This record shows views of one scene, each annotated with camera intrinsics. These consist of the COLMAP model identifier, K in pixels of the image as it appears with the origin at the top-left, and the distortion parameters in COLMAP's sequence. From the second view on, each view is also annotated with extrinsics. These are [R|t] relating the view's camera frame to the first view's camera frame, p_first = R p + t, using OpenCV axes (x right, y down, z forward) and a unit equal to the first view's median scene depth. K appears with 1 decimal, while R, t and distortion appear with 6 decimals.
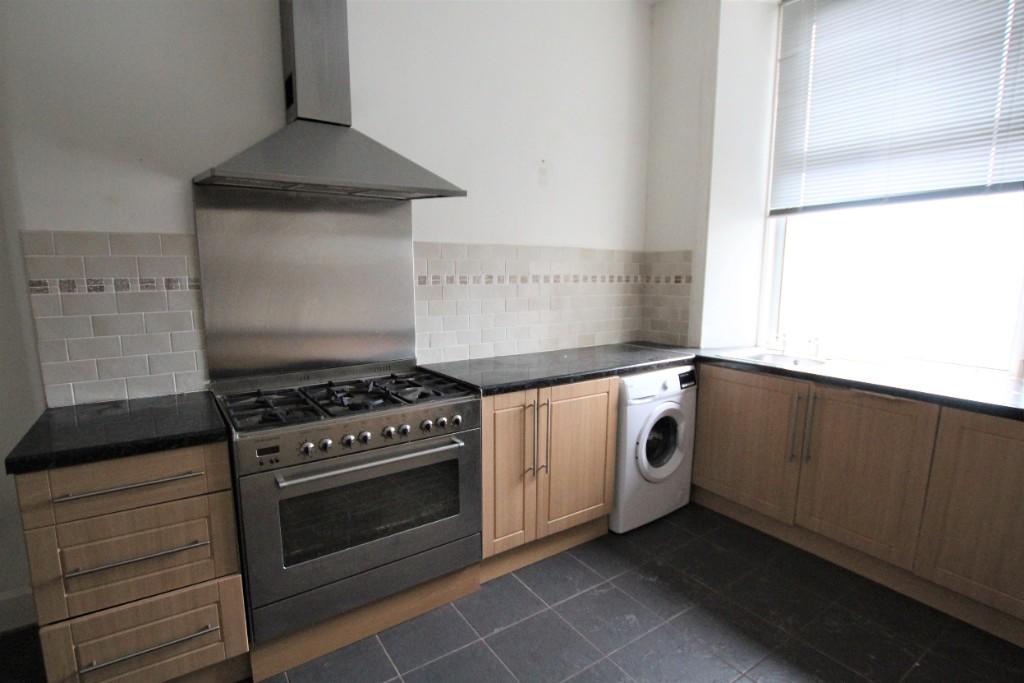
lens RADIAL K [[511.1, 0, 505.0], [0, 511.1, 354.6], [0, 0, 1]] dist [-0.026059, 0.000848]
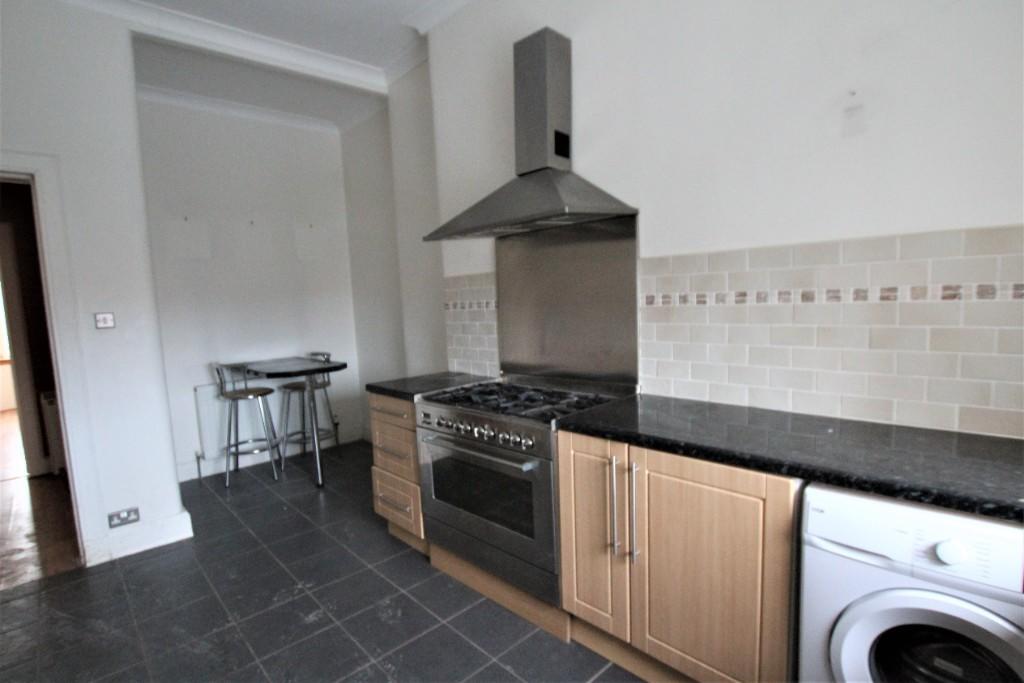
lens RADIAL K [[511.1, 0, 505.0], [0, 511.1, 354.6], [0, 0, 1]] dist [-0.026059, 0.000848]
pose [[0.154414, 0.102211, -0.982705, 0.744241], [-0.117771, 0.989447, 0.084407, -0.105217], [0.980962, 0.102701, 0.164821, 0.668177]]
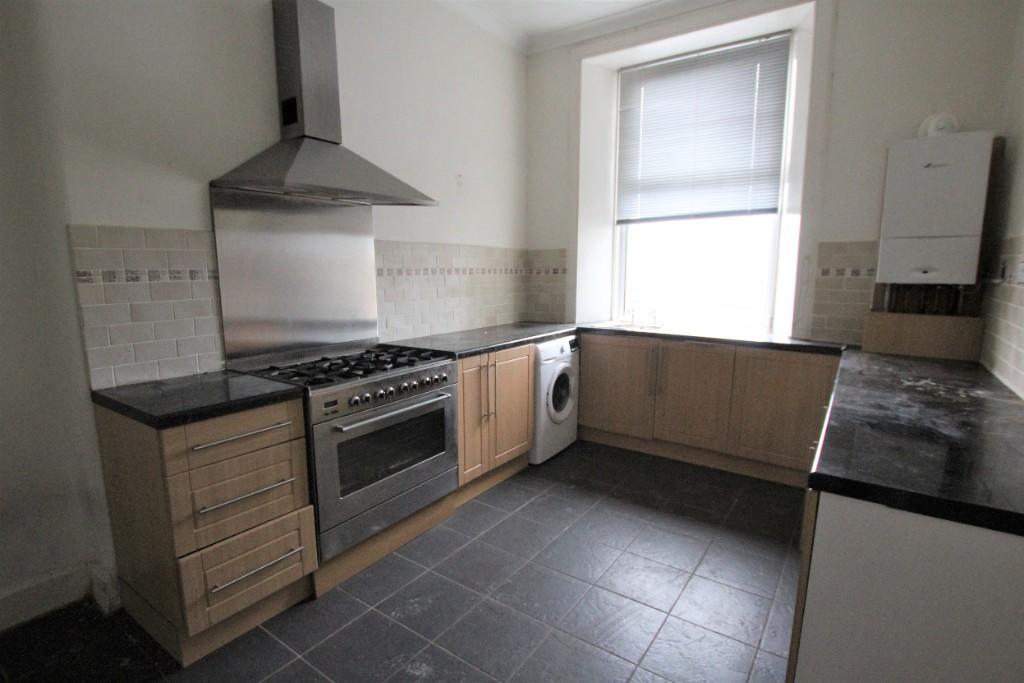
lens RADIAL K [[511.1, 0, 505.0], [0, 511.1, 354.6], [0, 0, 1]] dist [-0.026059, 0.000848]
pose [[0.934910, -0.061717, 0.349478, -0.345476], [0.059960, 0.998075, 0.015853, 0.050168], [-0.349784, 0.006134, 0.936810, -0.241268]]
